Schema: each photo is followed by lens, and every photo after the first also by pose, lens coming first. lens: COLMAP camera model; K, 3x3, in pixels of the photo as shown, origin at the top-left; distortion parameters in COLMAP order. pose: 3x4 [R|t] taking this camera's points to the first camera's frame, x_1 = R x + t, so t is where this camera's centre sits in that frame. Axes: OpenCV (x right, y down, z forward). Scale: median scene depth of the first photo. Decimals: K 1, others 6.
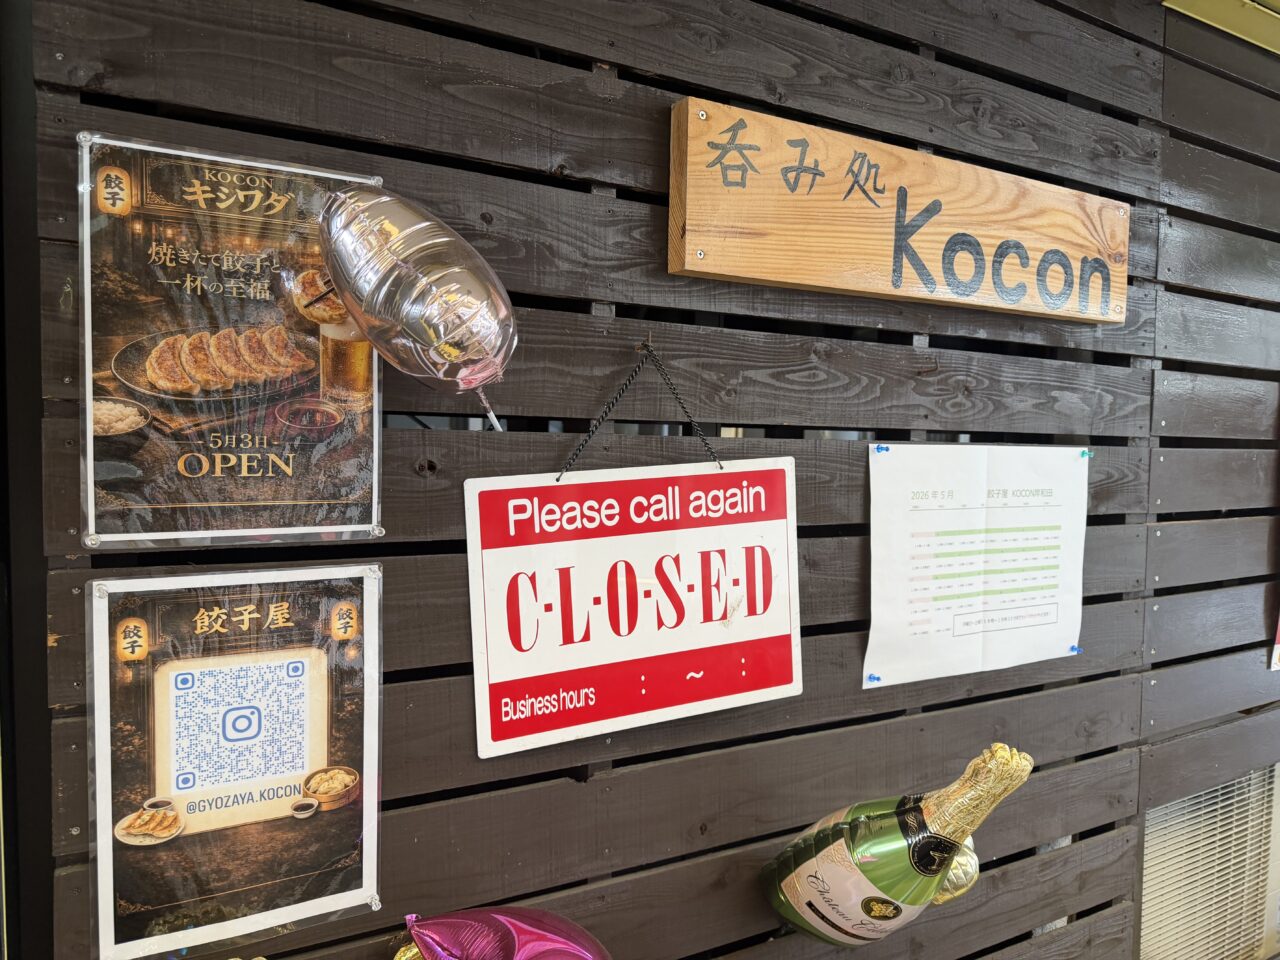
lens RADIAL K [[918.4, 0, 665.2], [0, 918.4, 485.7], [0, 0, 1]] dist [0.044366, -0.053590]
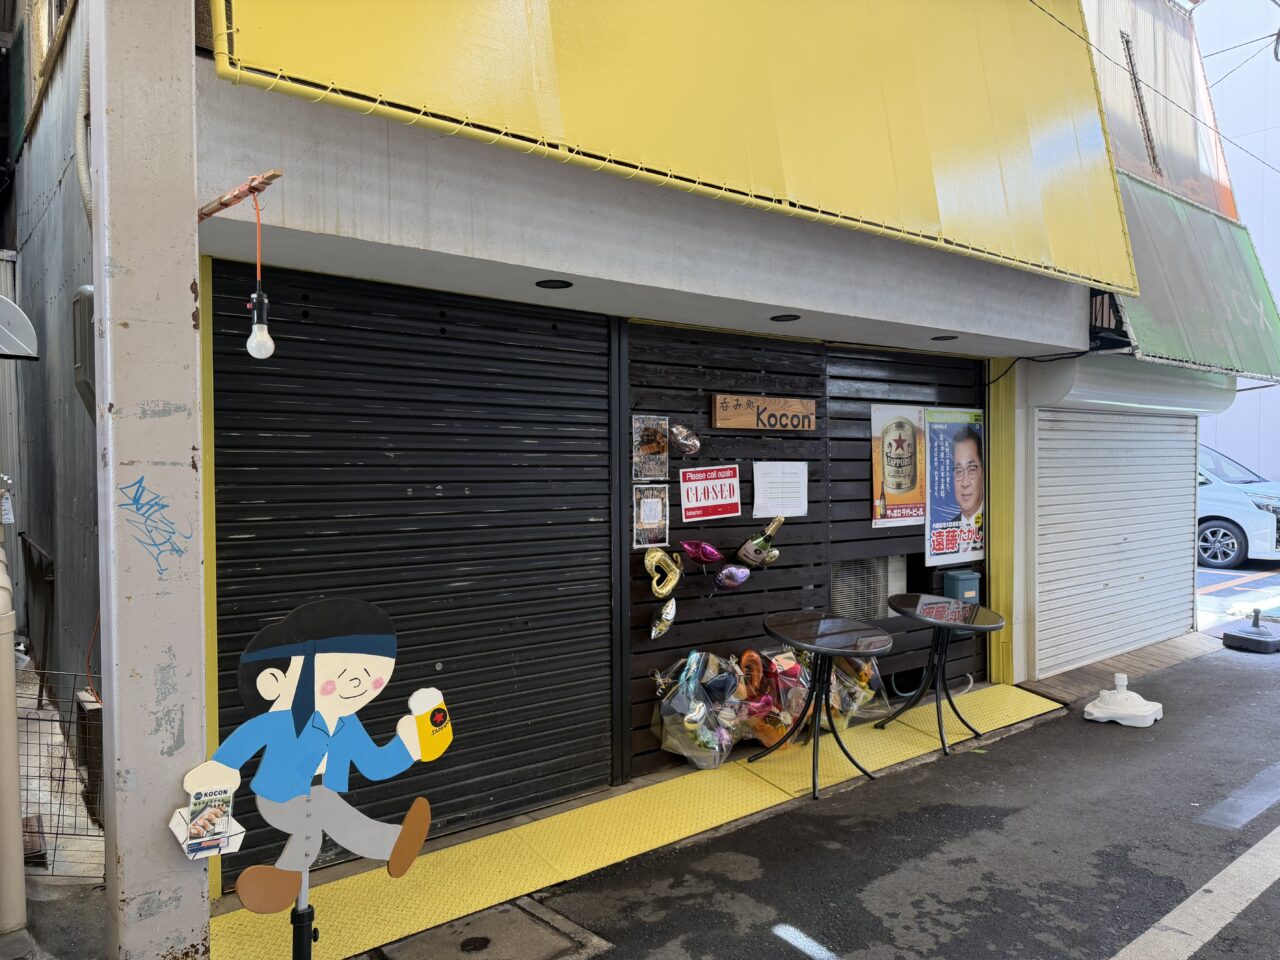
lens RADIAL K [[918.4, 0, 642.6], [0, 918.4, 477.1], [0, 0, 1]] dist [0.044366, -0.053590]
pose [[0.993704, -0.023970, 0.109445, -1.036497], [0.028774, 0.998681, -0.042524, 0.262676], [-0.108282, 0.045405, 0.993083, -4.357484]]
